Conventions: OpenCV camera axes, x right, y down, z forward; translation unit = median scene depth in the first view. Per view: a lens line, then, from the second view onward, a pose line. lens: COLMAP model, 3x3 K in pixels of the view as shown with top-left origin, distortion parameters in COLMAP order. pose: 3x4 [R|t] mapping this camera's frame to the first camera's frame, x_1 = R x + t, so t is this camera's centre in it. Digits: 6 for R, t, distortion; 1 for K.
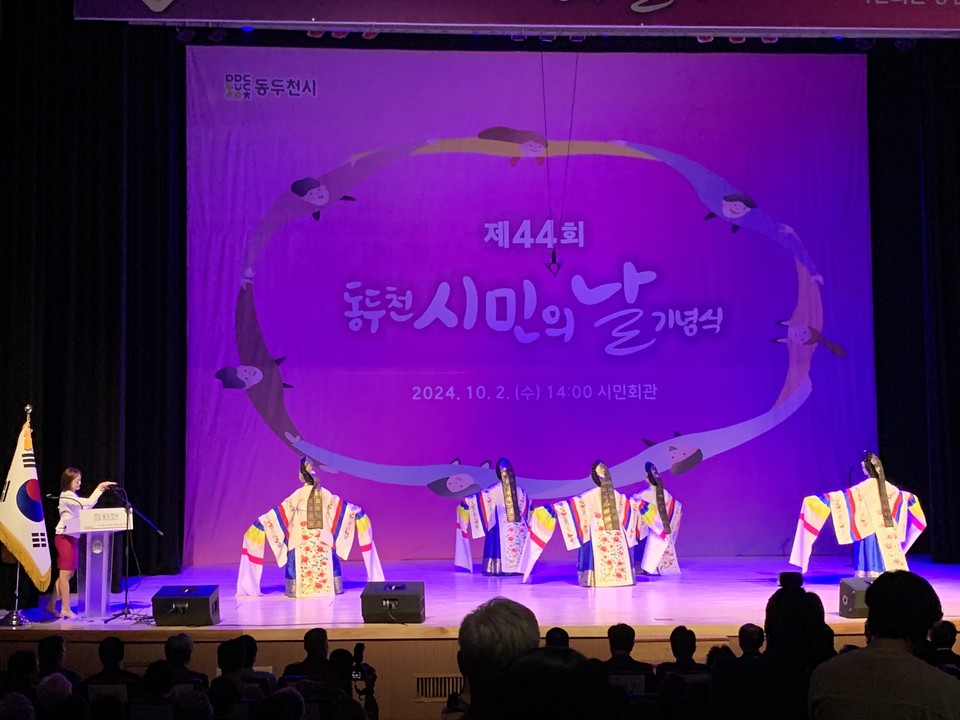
lens RADIAL K [[1308.4, 0, 488.3], [0, 1308.4, 364.7], [0, 0, 1]] dist [0.184588, 0.042879]
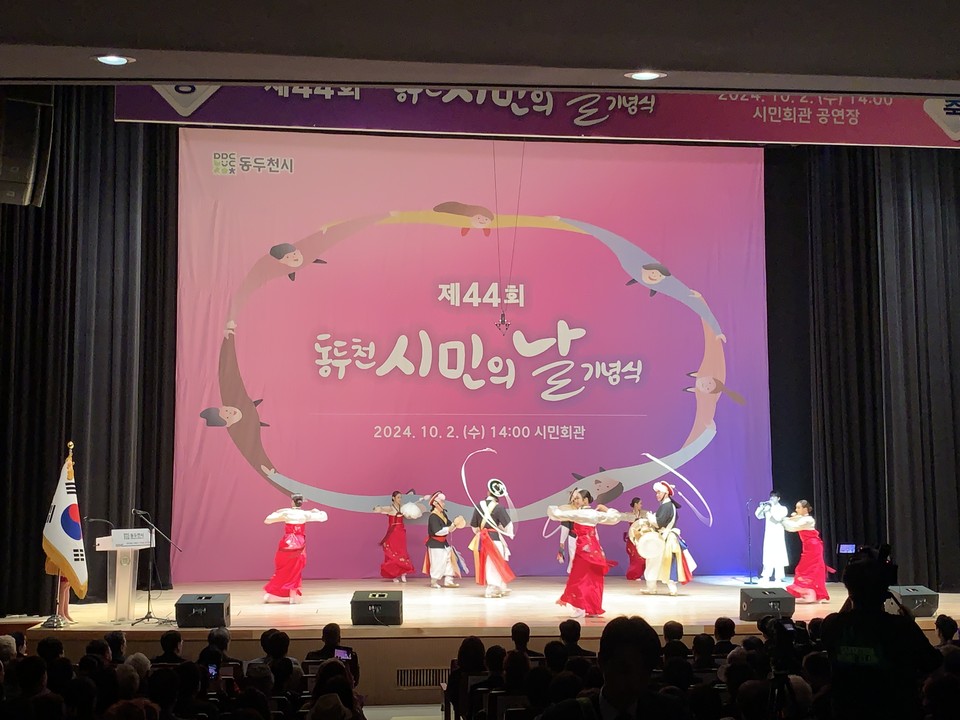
lens RADIAL K [[1256.8, 0, 478.8], [0, 1256.8, 362.8], [0, 0, 1]] dist [0.174733, -0.021898]
pose [[0.998291, 0.012678, 0.057047, -0.029834], [-0.010959, 0.999479, -0.030356, -0.006139], [-0.057402, 0.029679, 0.997910, -0.105229]]
